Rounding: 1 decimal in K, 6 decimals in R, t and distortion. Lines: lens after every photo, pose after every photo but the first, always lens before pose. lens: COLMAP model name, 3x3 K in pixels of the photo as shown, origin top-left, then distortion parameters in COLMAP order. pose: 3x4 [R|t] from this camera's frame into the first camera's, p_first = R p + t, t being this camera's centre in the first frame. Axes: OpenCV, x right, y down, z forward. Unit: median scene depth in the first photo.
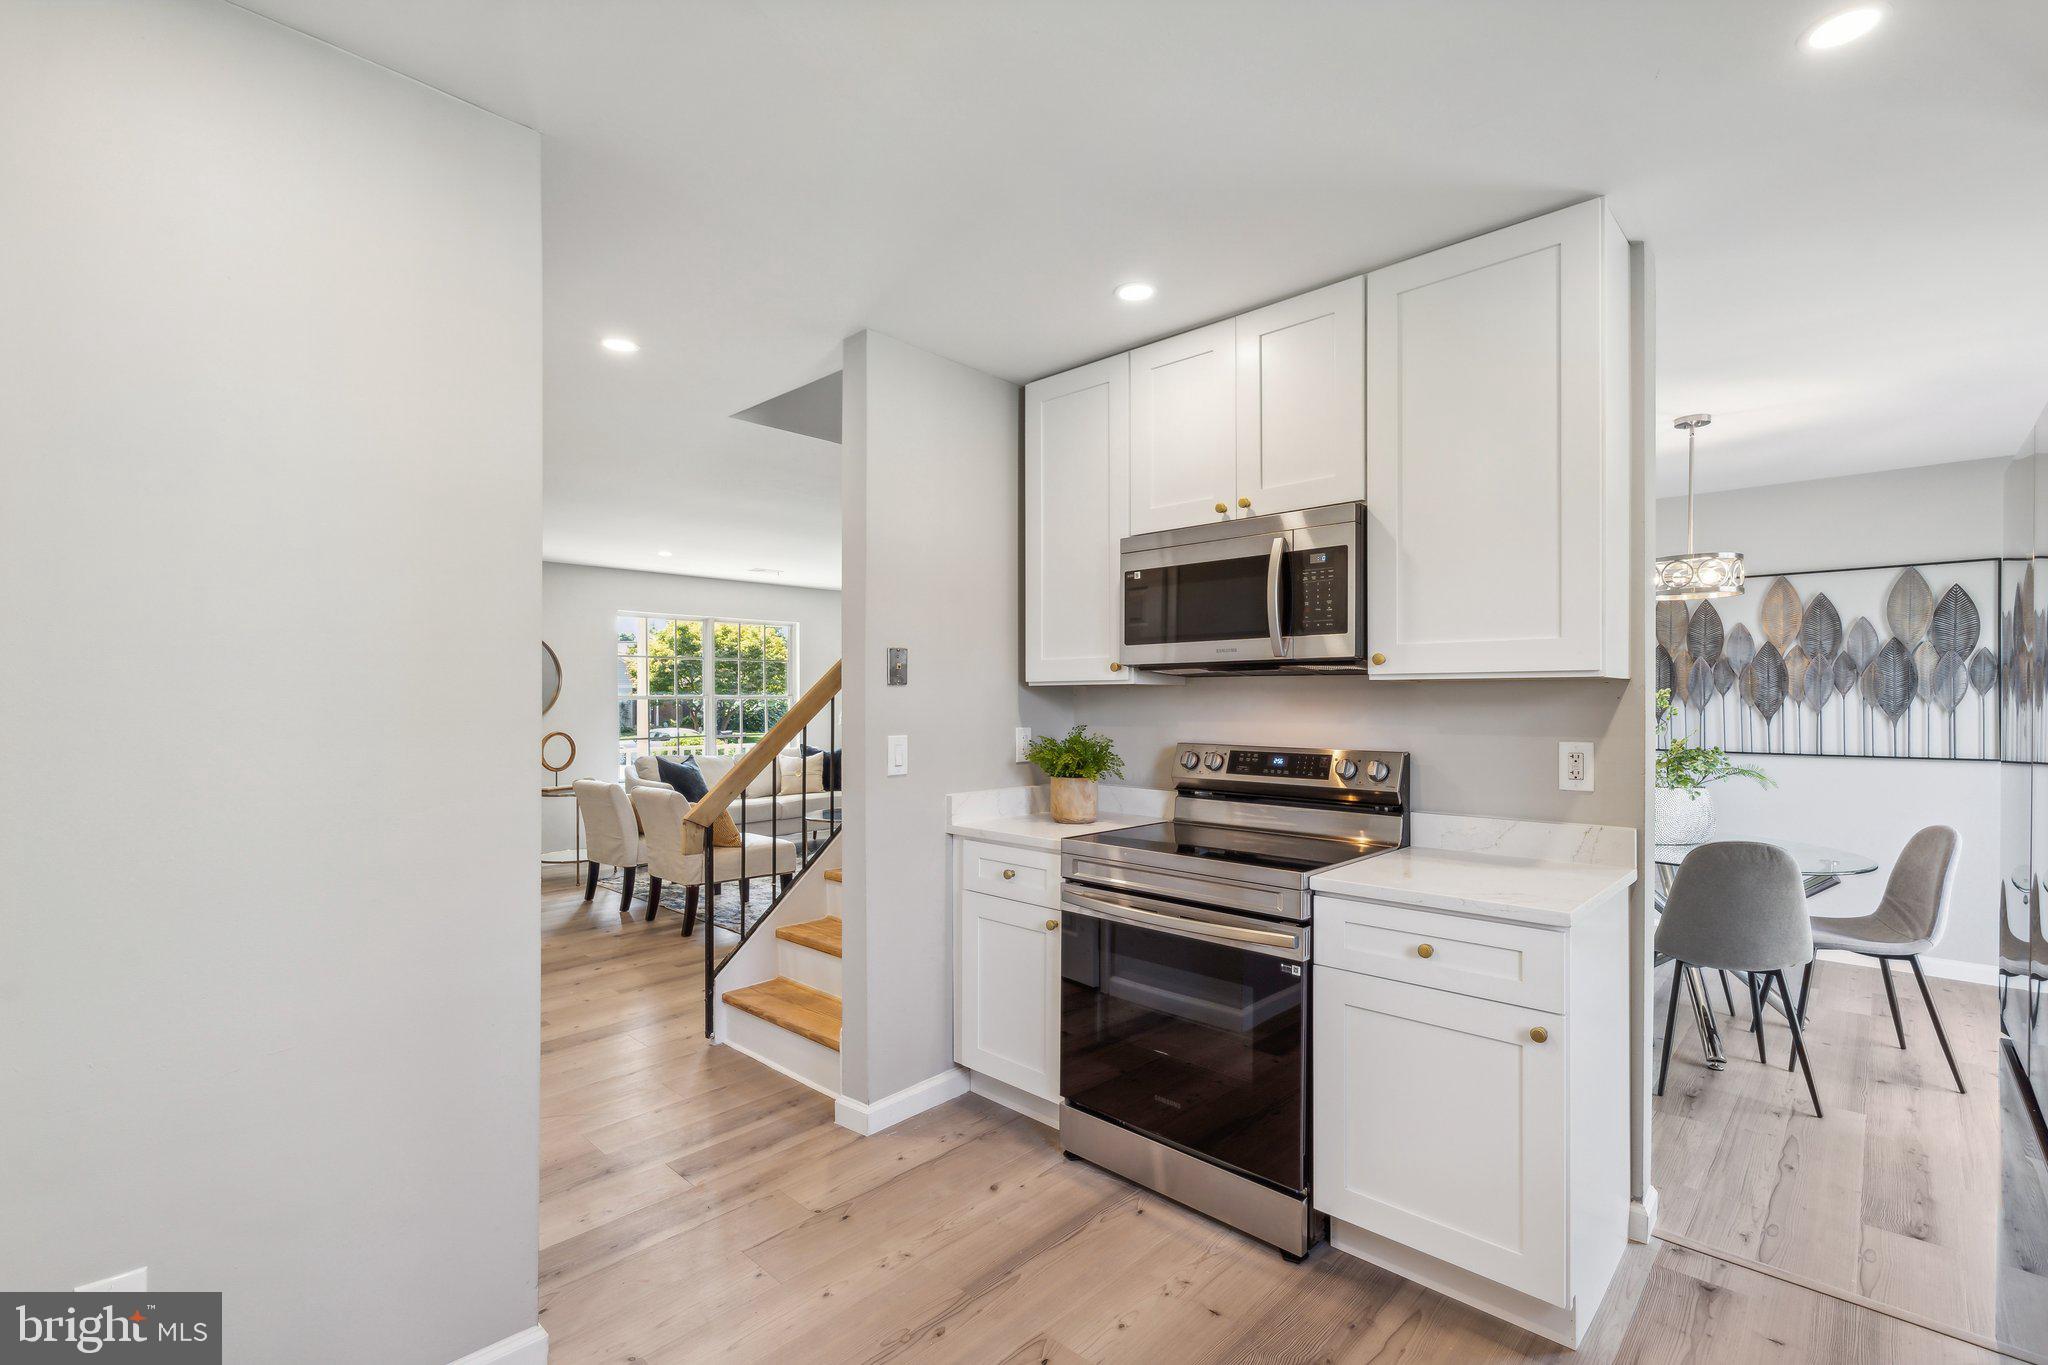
lens RADIAL K [[918.6, 0, 1018.8], [0, 918.6, 698.9], [0, 0, 1]] dist [-0.001930, -0.000831]
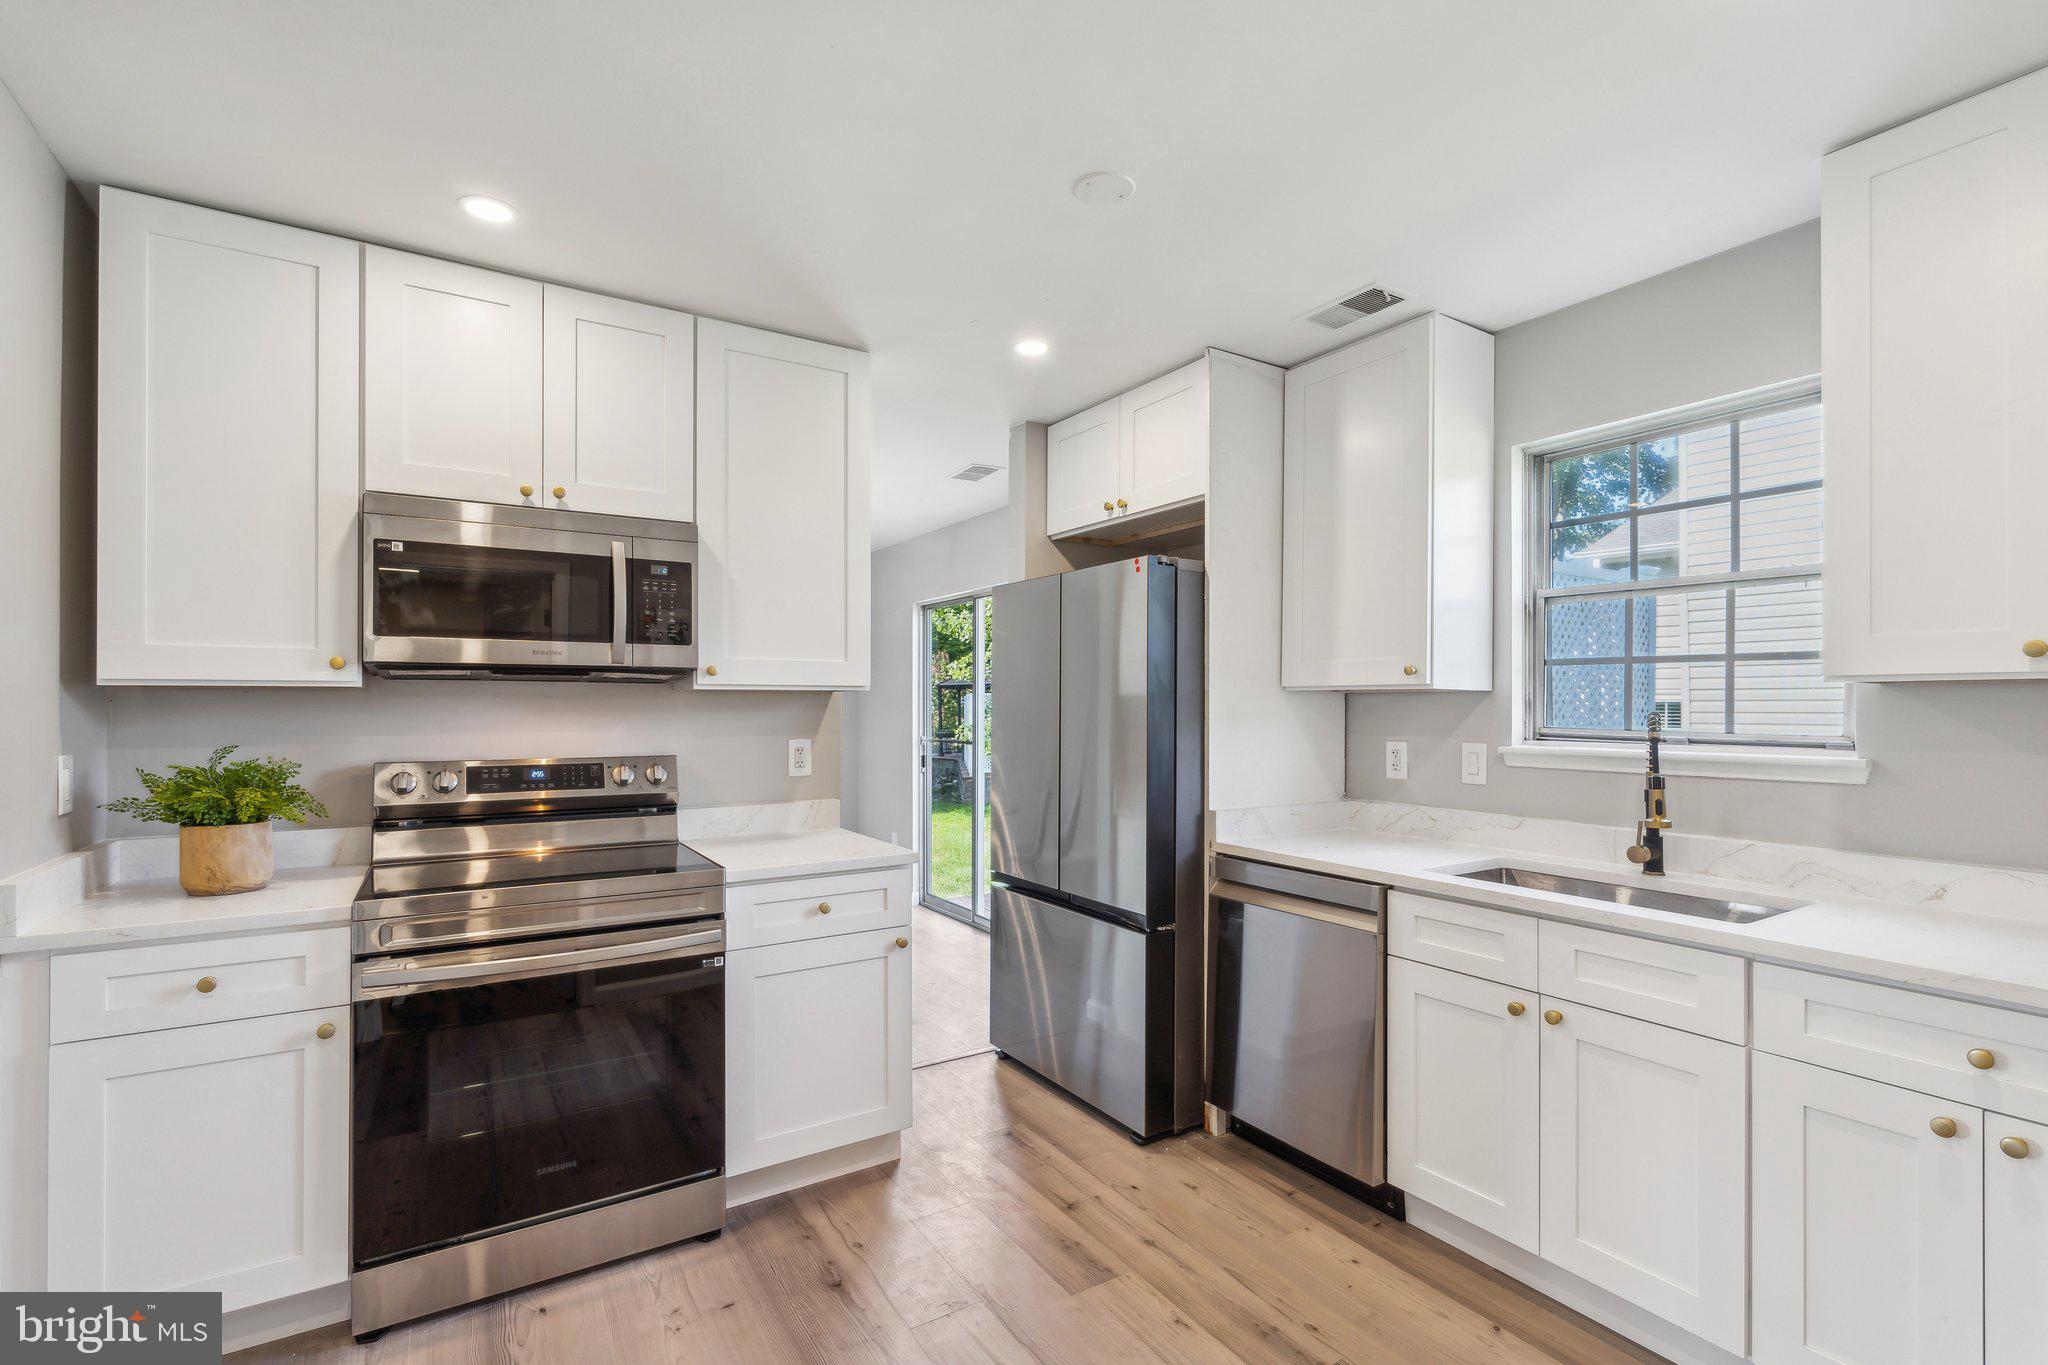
lens RADIAL K [[923.1, 0, 1031.2], [0, 923.1, 702.8], [0, 0, 1]] dist [0.001247, 0.000465]
pose [[0.235811, 0.002928, 0.971795, -0.520118], [0.000711, 0.999995, -0.003185, -0.000471], [-0.971799, 0.001442, 0.235807, 0.313324]]
